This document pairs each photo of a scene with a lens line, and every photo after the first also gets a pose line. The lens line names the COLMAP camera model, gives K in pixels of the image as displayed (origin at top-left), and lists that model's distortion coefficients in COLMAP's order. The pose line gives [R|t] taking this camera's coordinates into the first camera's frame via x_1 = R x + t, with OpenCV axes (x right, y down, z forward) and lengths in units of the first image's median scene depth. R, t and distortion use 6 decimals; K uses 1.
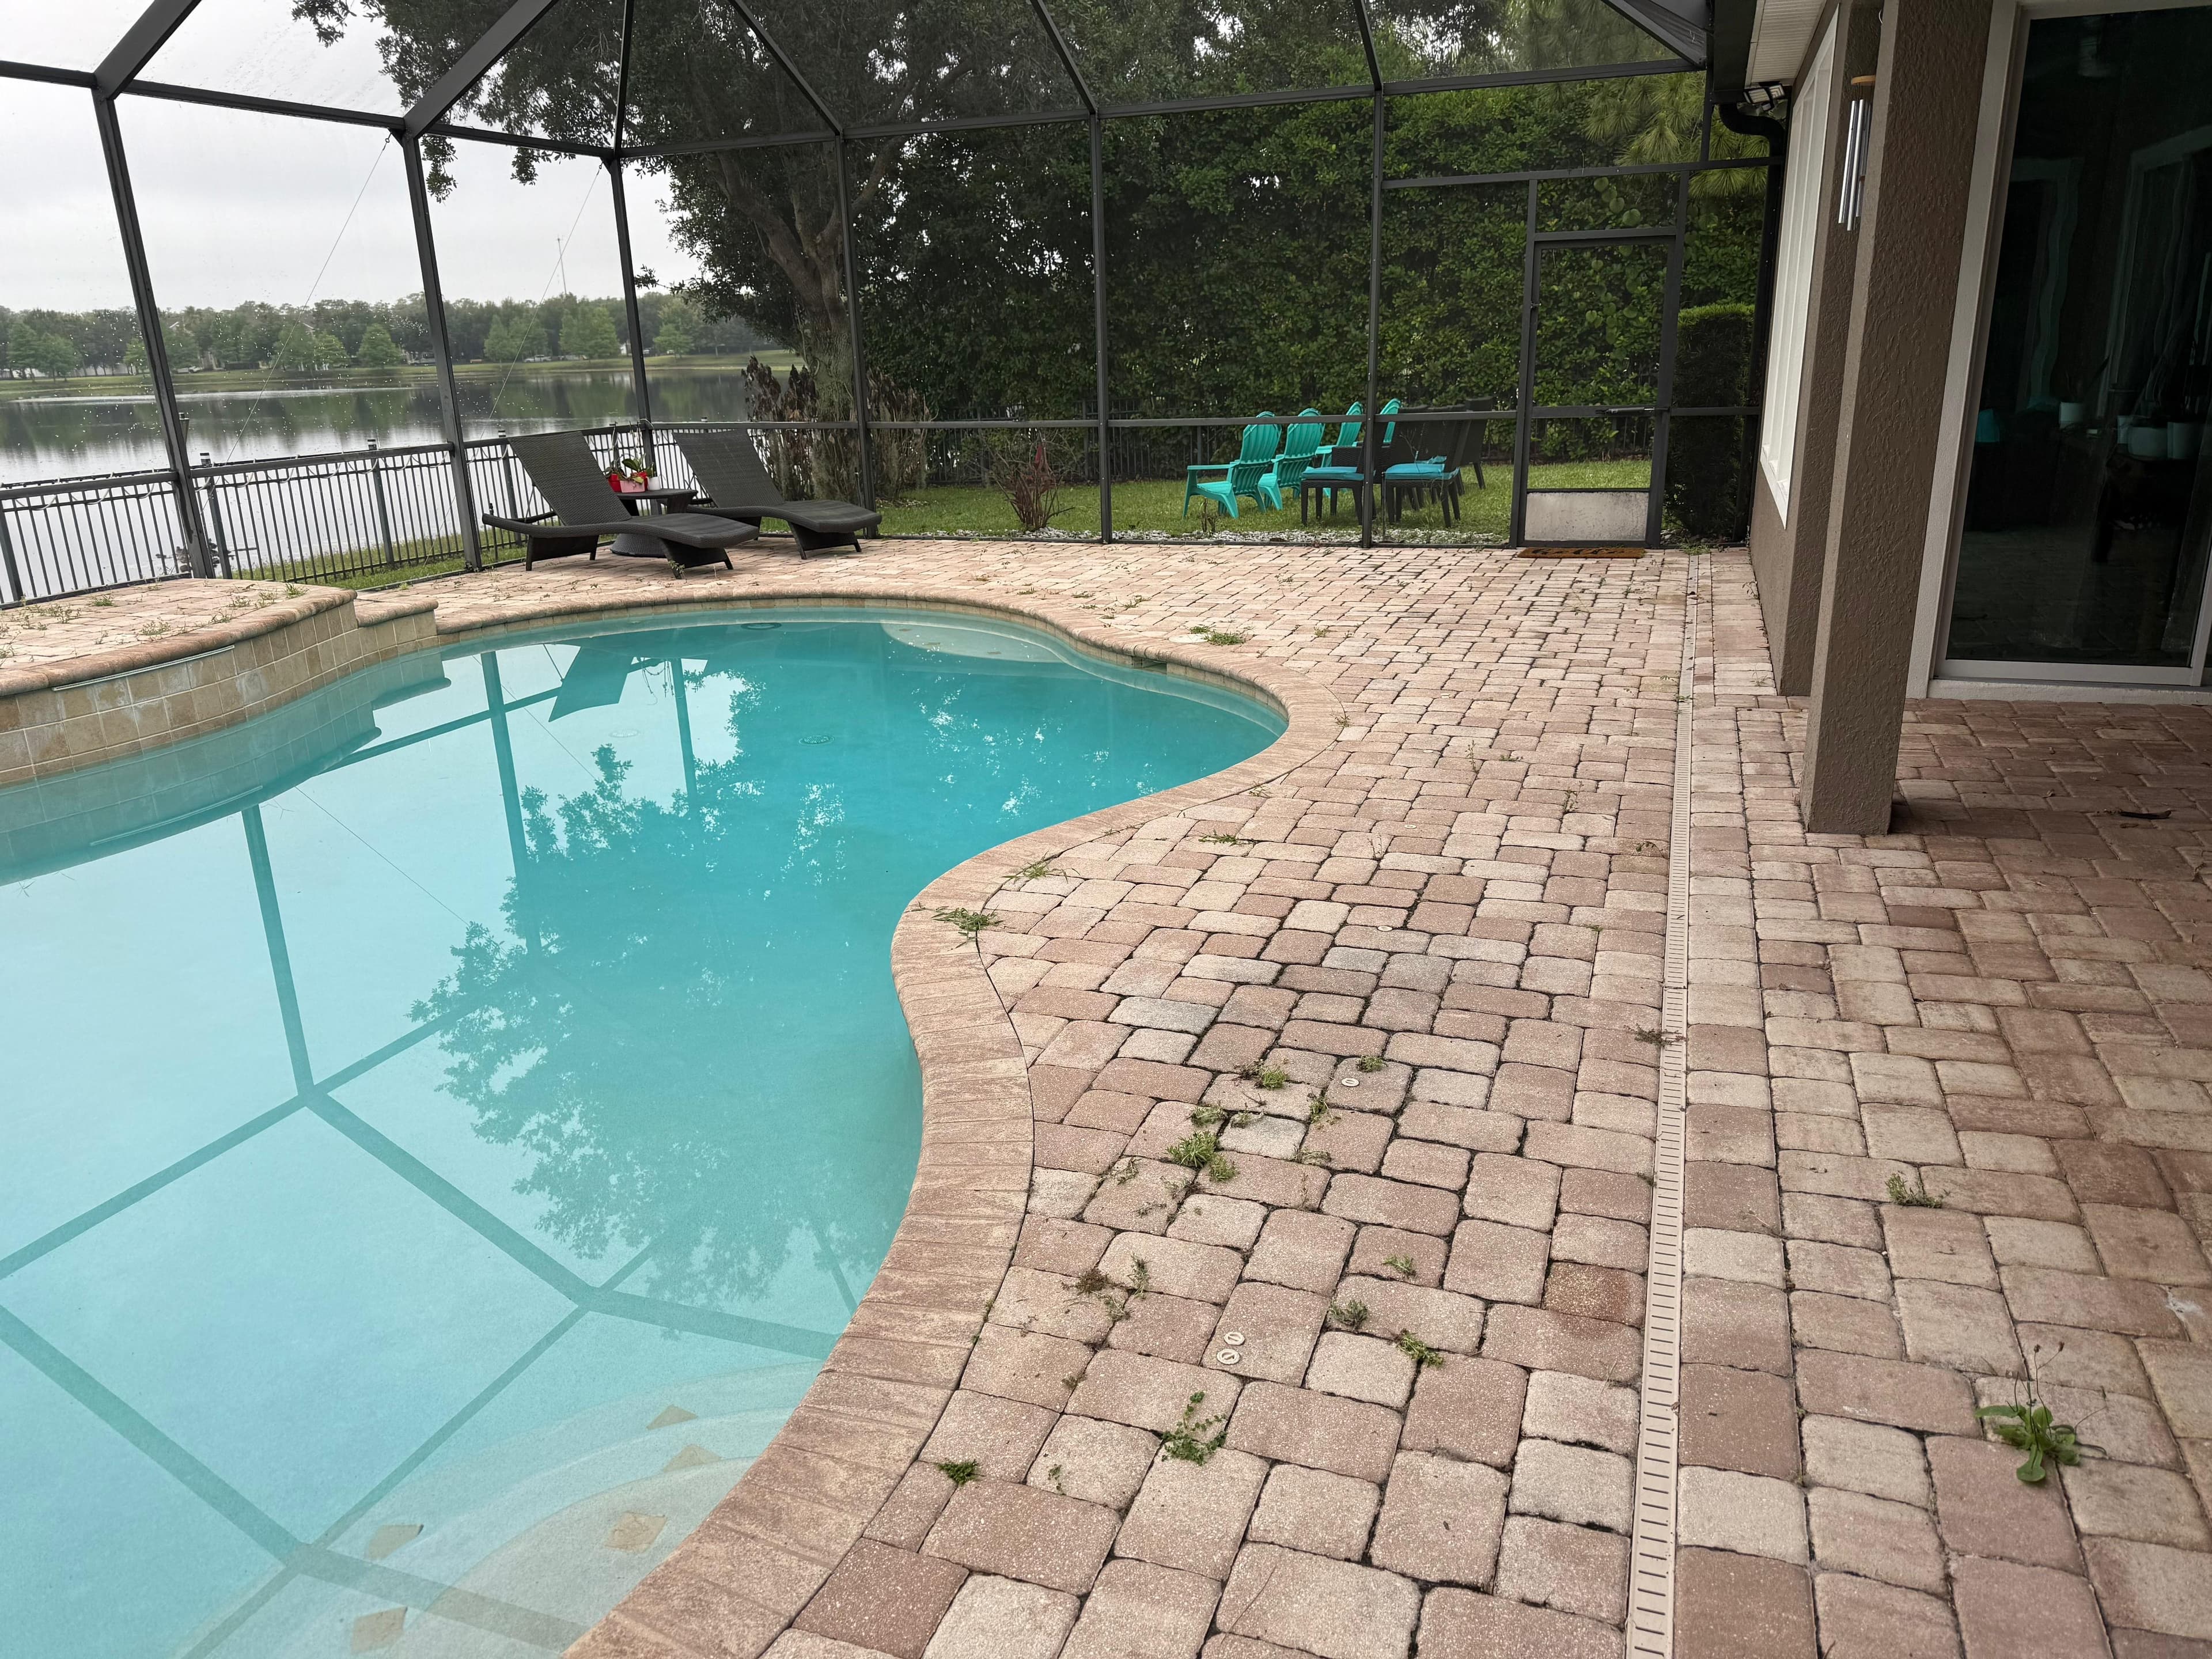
lens RADIAL K [[1571.5, 0, 1113.3], [0, 1571.5, 789.2], [0, 0, 1]] dist [0.004079, -0.001402]
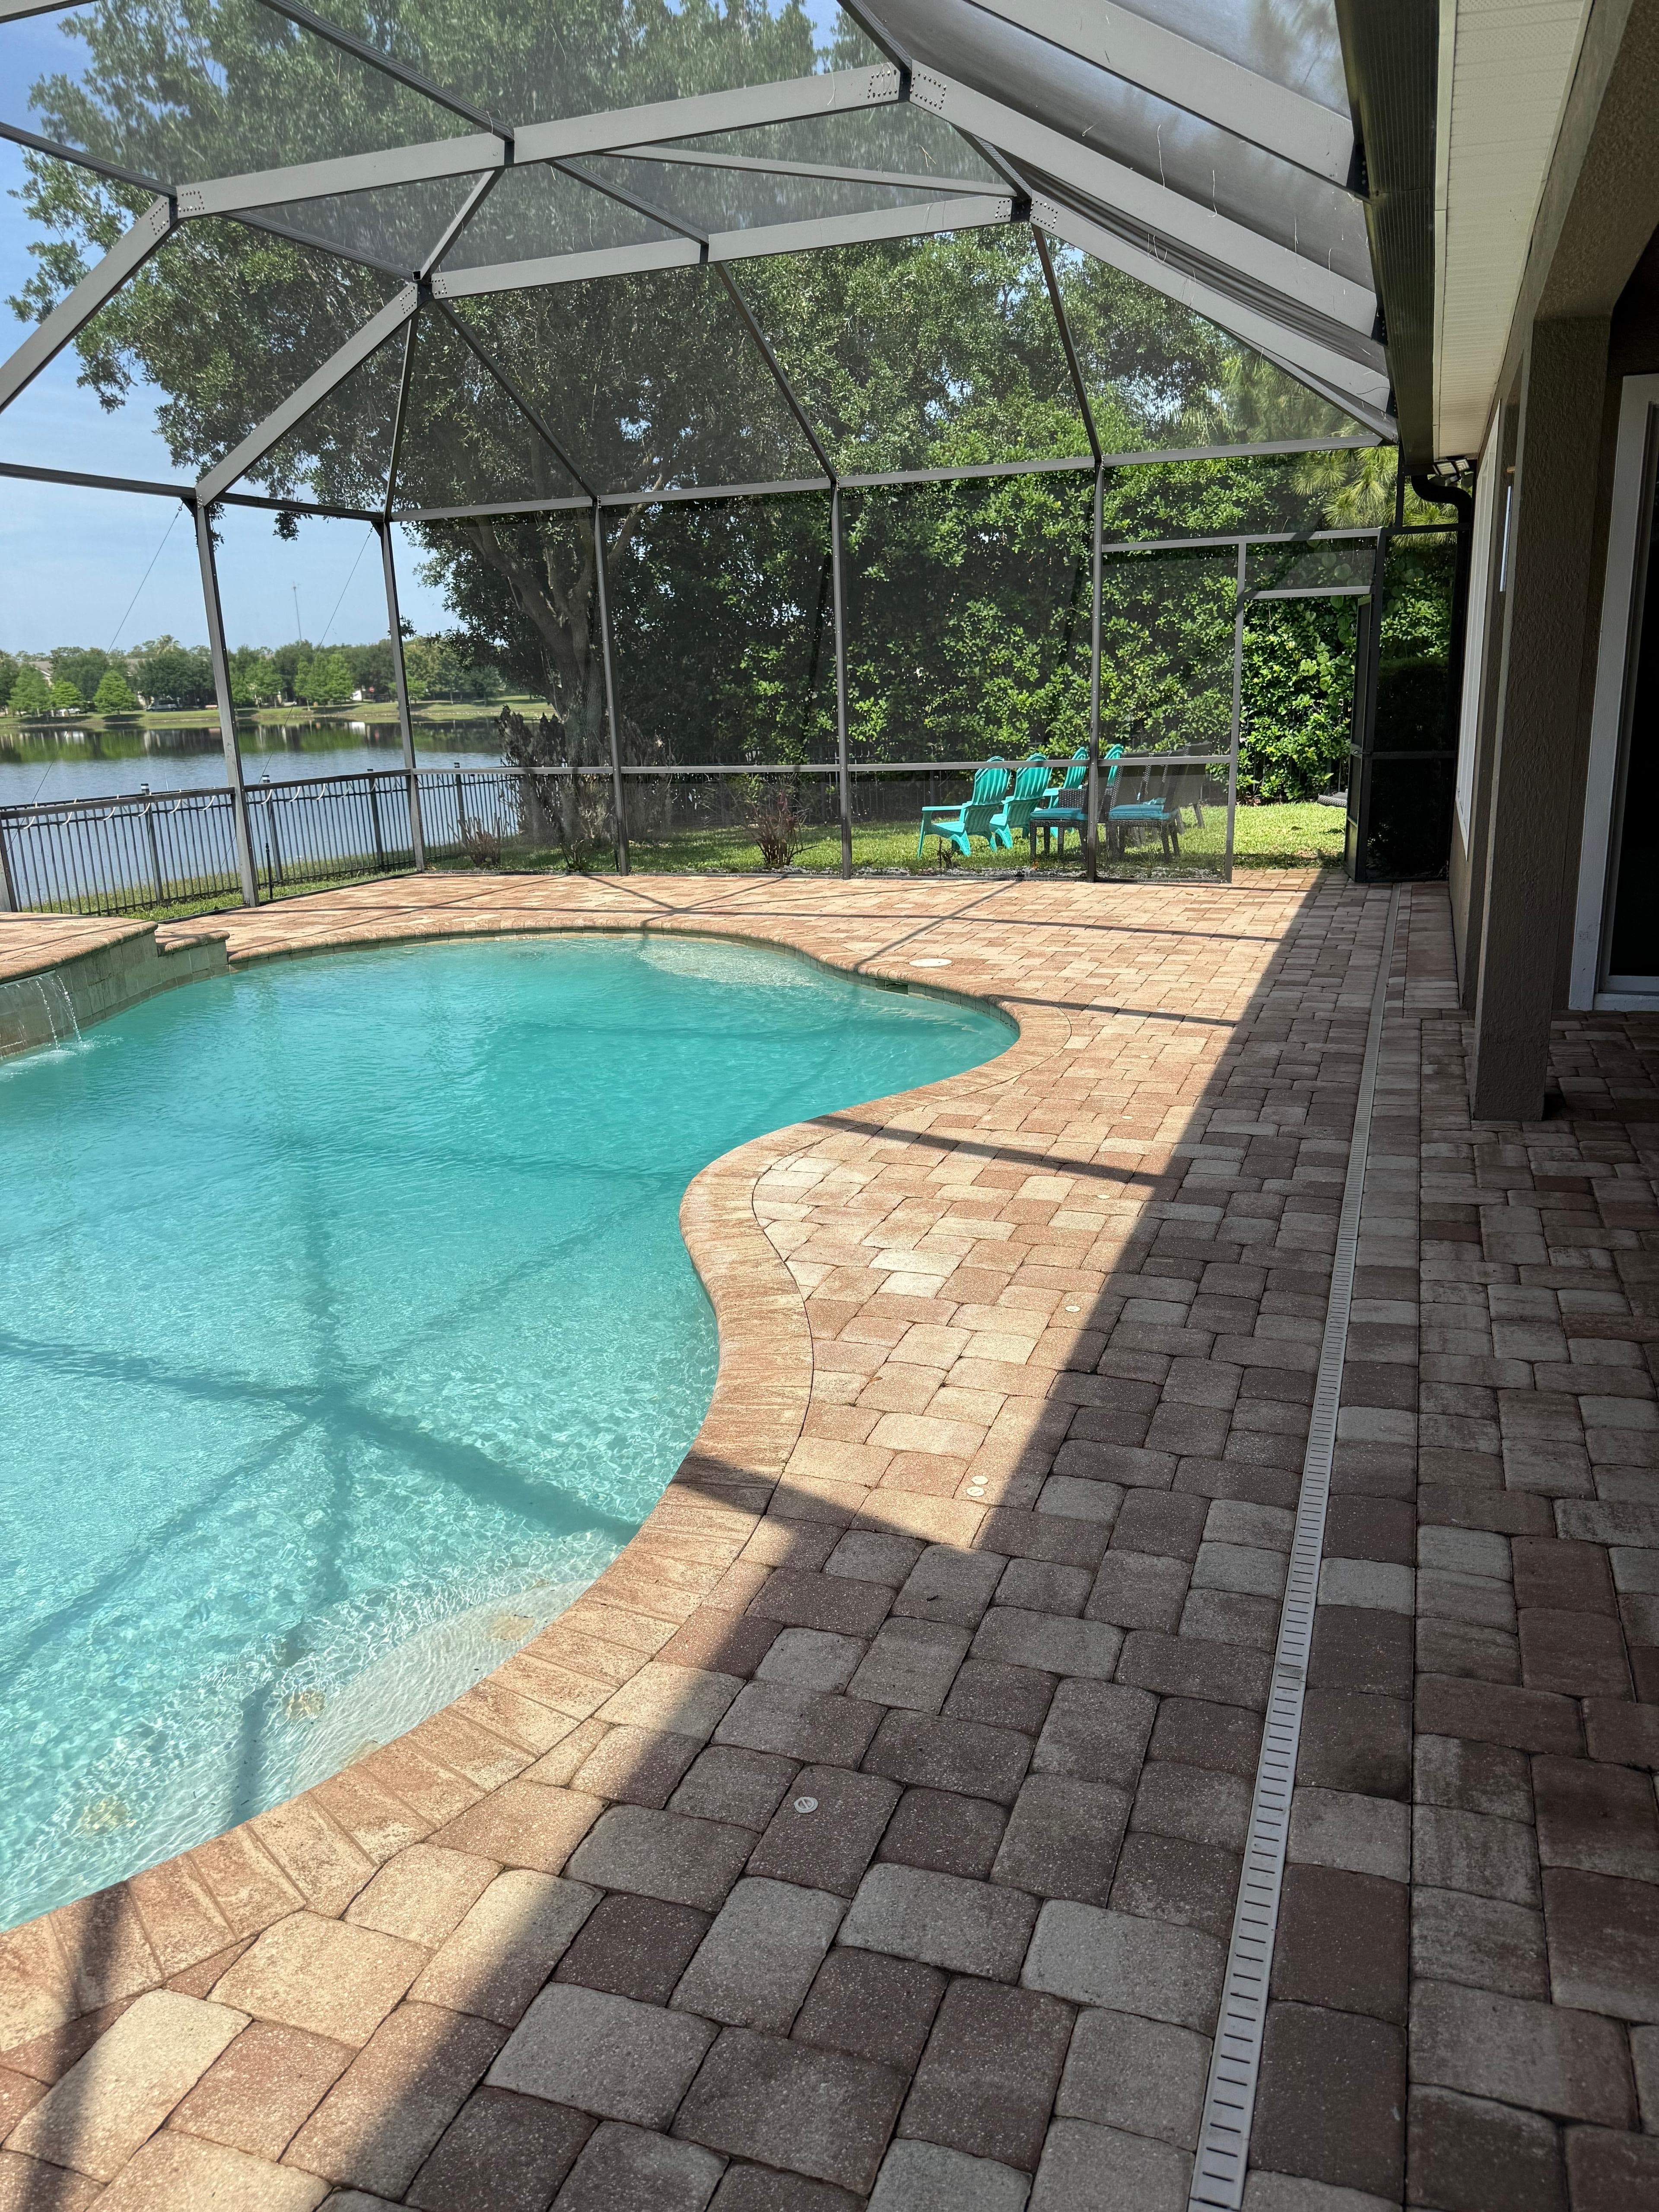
lens RADIAL K [[1585.1, 0, 834.2], [0, 1585.1, 1104.4], [0, 0, 1]] dist [0.015204, -0.002833]
pose [[0.999989, -0.001031, -0.004619, -0.015786], [0.000939, 0.999805, -0.019722, 0.031250], [0.004639, 0.019718, 0.999795, -0.131305]]
